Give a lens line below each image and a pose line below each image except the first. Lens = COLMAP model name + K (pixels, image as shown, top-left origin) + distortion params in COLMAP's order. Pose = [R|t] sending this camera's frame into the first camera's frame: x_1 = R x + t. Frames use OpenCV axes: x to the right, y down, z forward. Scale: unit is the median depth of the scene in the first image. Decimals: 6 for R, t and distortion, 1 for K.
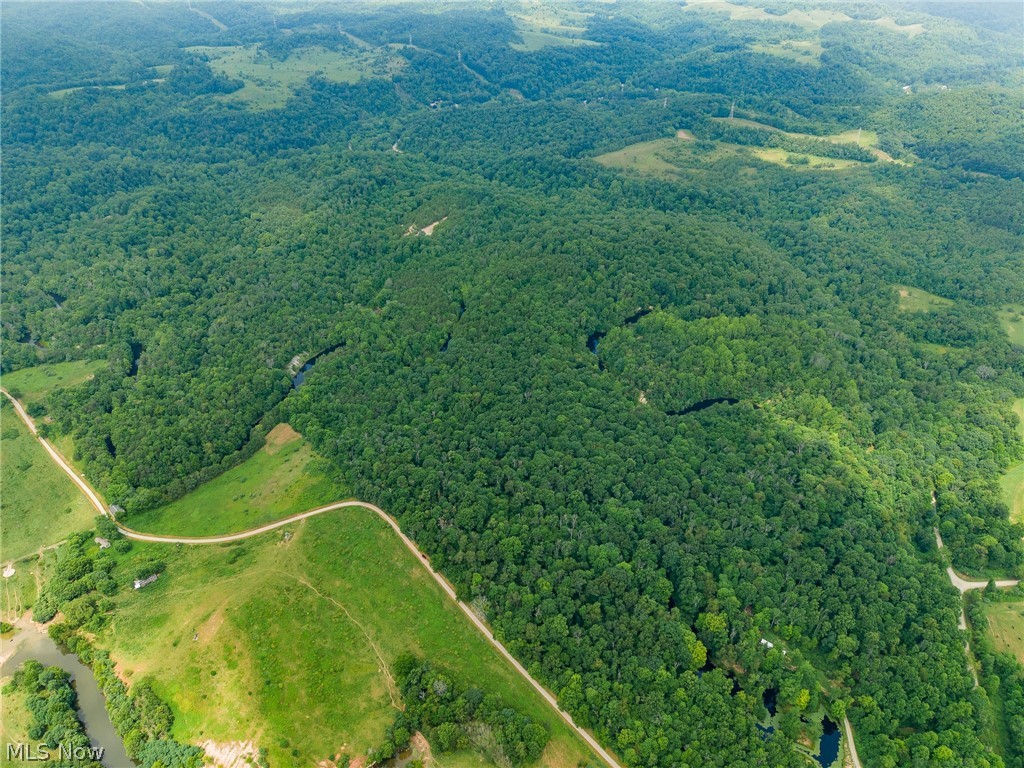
lens RADIAL K [[686.6, 0, 513.0], [0, 686.6, 379.5], [0, 0, 1]] dist [0.029442, -0.027375]
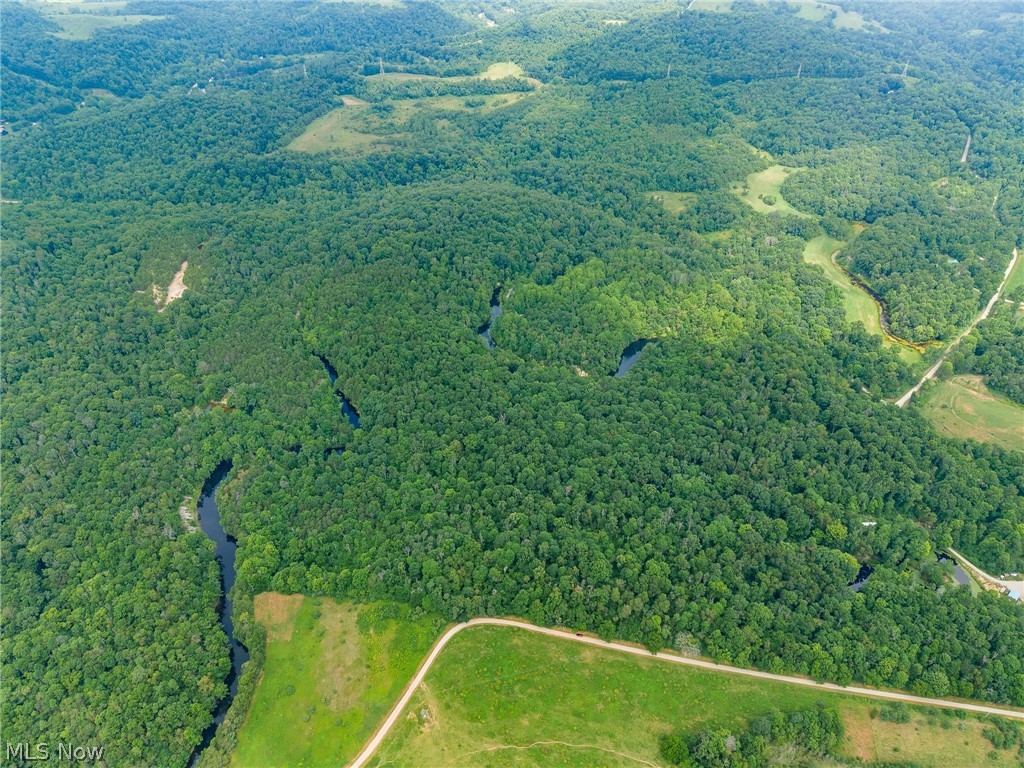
lens RADIAL K [[686.6, 0, 512.2], [0, 686.6, 379.2], [0, 0, 1]] dist [0.029442, -0.027375]
pose [[0.783445, -0.399305, 0.476203, -0.288560], [0.369681, 0.915388, 0.159375, -0.125366], [-0.499550, 0.051182, 0.864772, 0.161554]]
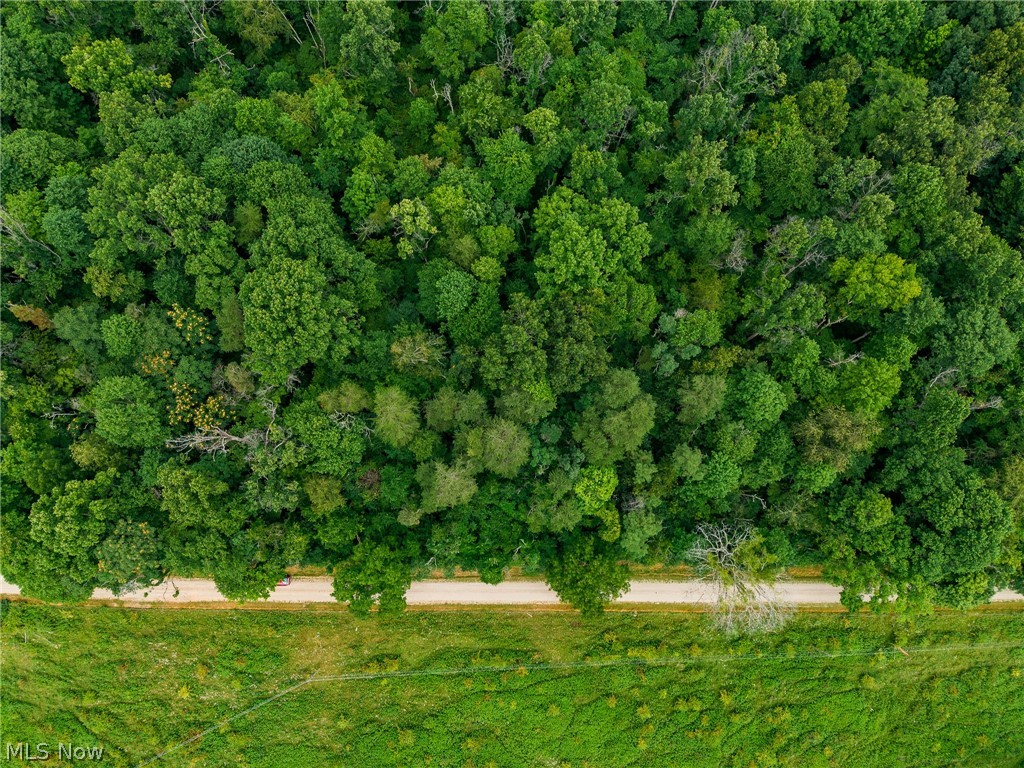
lens RADIAL K [[686.6, 0, 513.1], [0, 686.6, 375.2], [0, 0, 1]] dist [0.029442, -0.027375]
pose [[0.656681, -0.740508, 0.142890, -0.040578], [0.445720, 0.533911, 0.718521, 0.066022], [-0.608361, -0.408151, 0.680668, 0.503821]]
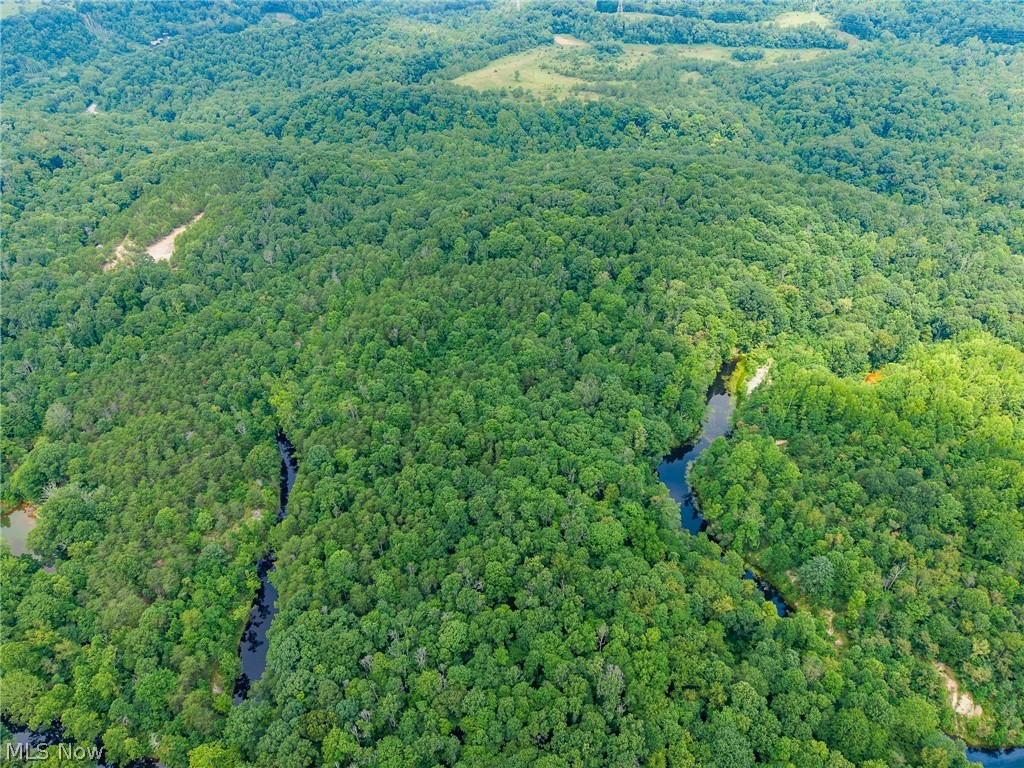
lens RADIAL K [[686.6, 0, 511.4], [0, 686.6, 383.1], [0, 0, 1]] dist [0.029442, -0.027375]
pose [[0.950383, -0.201800, 0.236748, -0.037830], [0.193468, 0.979381, 0.058167, -0.134184], [-0.243604, -0.009477, 0.969828, 0.601145]]
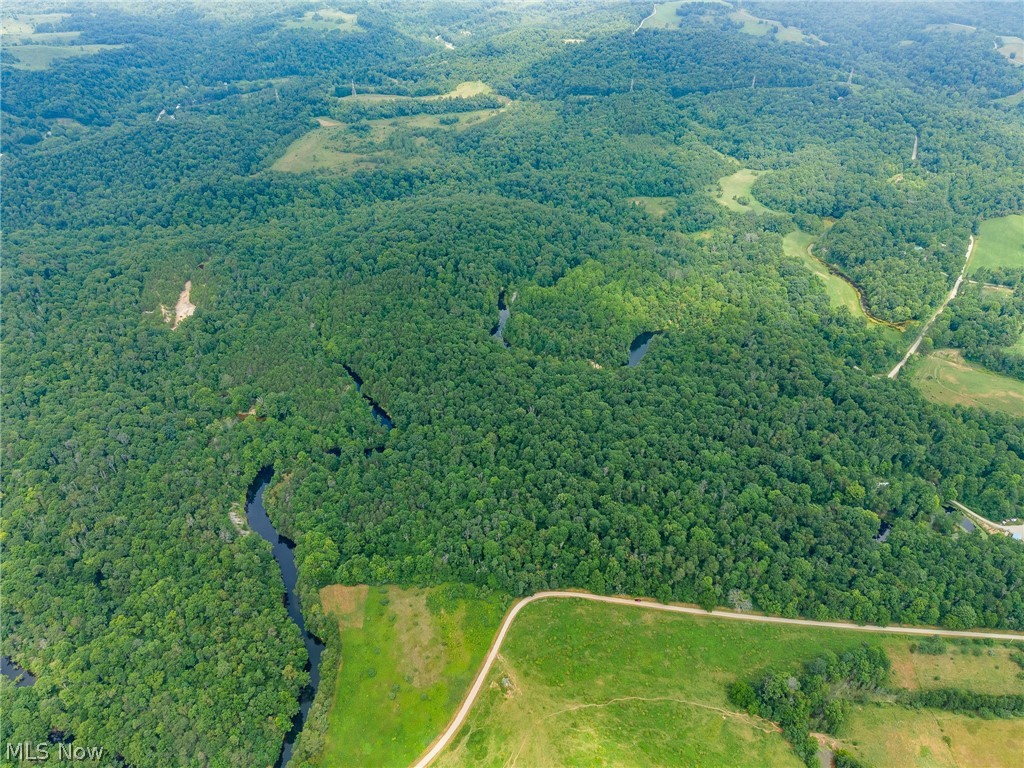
lens RADIAL K [[686.6, 0, 512.4], [0, 686.6, 378.9], [0, 0, 1]] dist [0.029442, -0.027375]
pose [[0.726058, -0.427717, 0.538422, -0.373517], [0.409929, 0.897888, 0.160487, -0.136978], [-0.552086, 0.104191, 0.827252, 0.175090]]
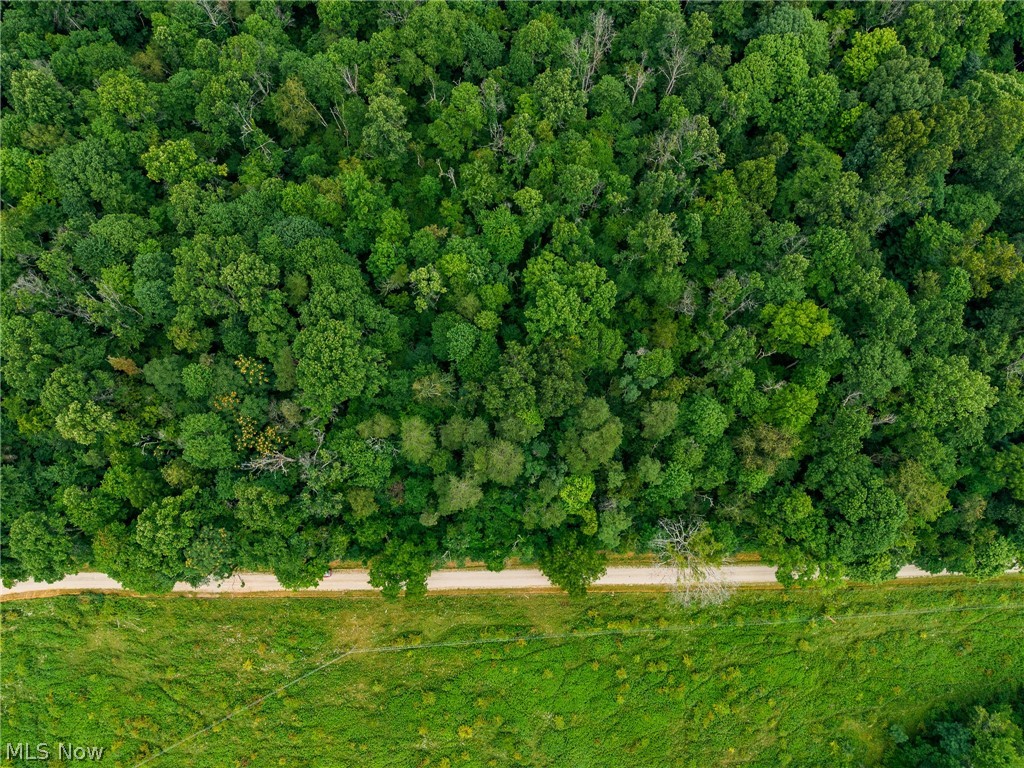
lens RADIAL K [[686.6, 0, 513.0], [0, 686.6, 374.9], [0, 0, 1]] dist [0.029442, -0.027375]
pose [[0.640426, -0.754093, 0.145596, -0.040019], [0.452518, 0.523669, 0.721802, 0.042717], [-0.620550, -0.396376, 0.676612, 0.487196]]
